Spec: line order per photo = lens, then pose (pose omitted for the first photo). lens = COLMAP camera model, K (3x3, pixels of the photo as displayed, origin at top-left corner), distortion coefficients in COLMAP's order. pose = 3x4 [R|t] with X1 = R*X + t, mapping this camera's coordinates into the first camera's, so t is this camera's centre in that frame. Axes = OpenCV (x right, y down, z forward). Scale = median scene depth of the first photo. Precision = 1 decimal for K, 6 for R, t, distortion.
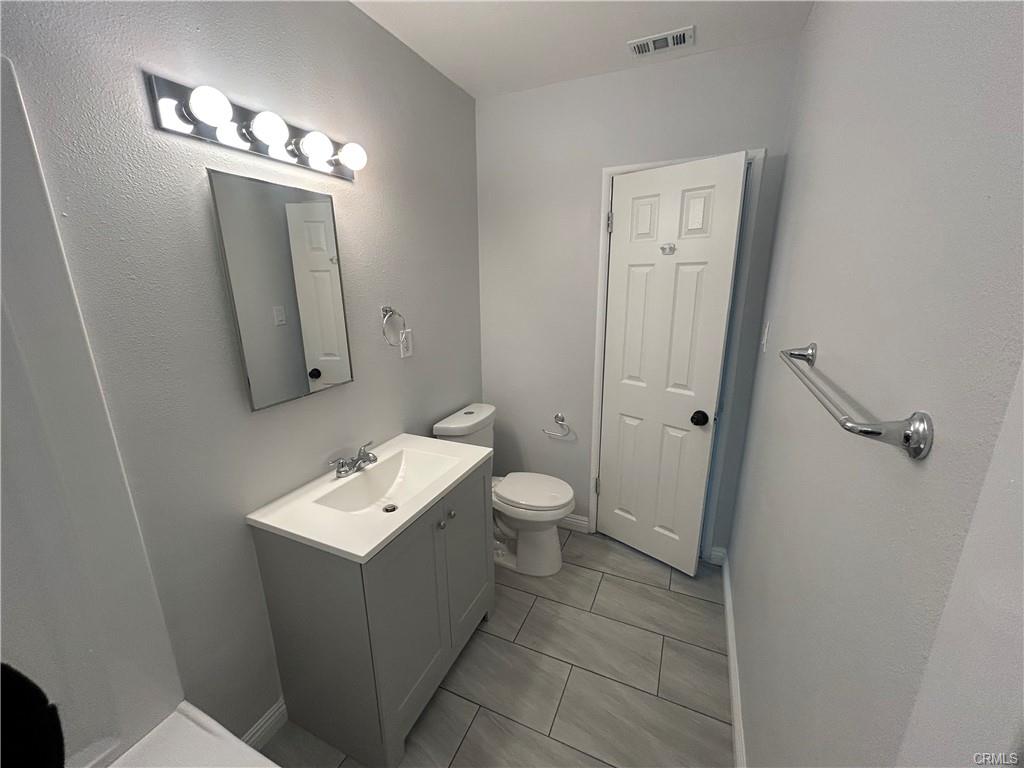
lens RADIAL K [[411.9, 0, 514.3], [0, 411.9, 386.4], [0, 0, 1]] dist [-0.000234, 0.000024]
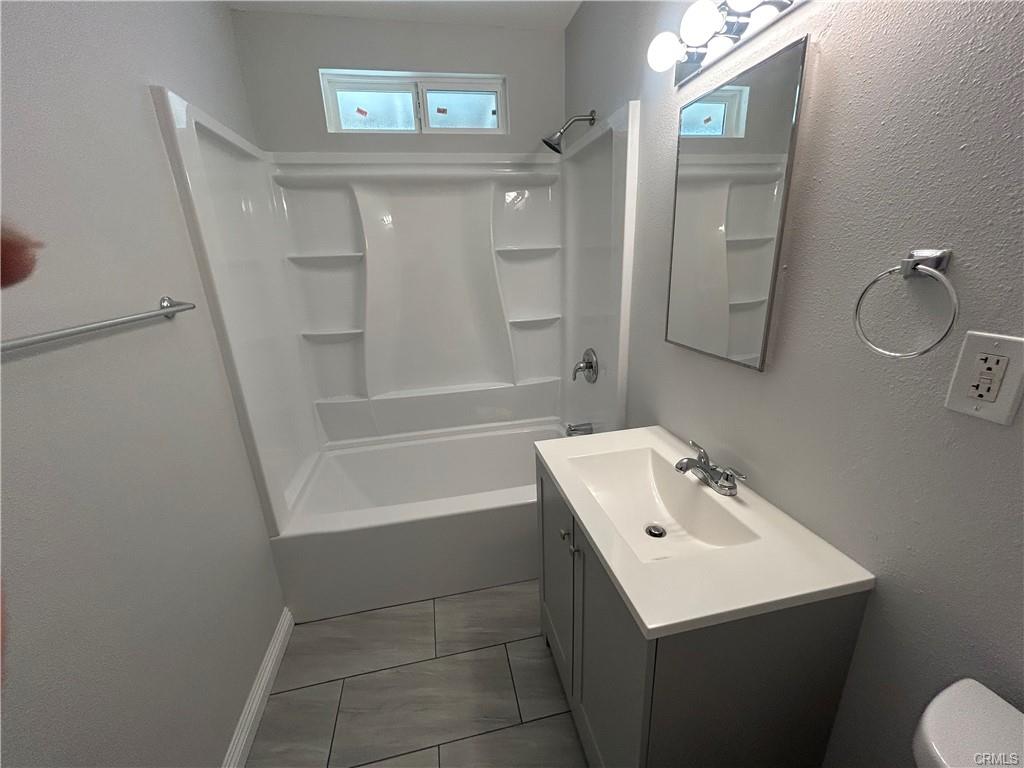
lens RADIAL K [[411.9, 0, 514.3], [0, 411.9, 386.4], [0, 0, 1]] dist [-0.000234, 0.000024]
pose [[-0.810767, 0.214642, -0.544597, 0.249255], [-0.106525, 0.860713, 0.497821, -0.266749], [0.575595, 0.461630, -0.674973, 1.241814]]
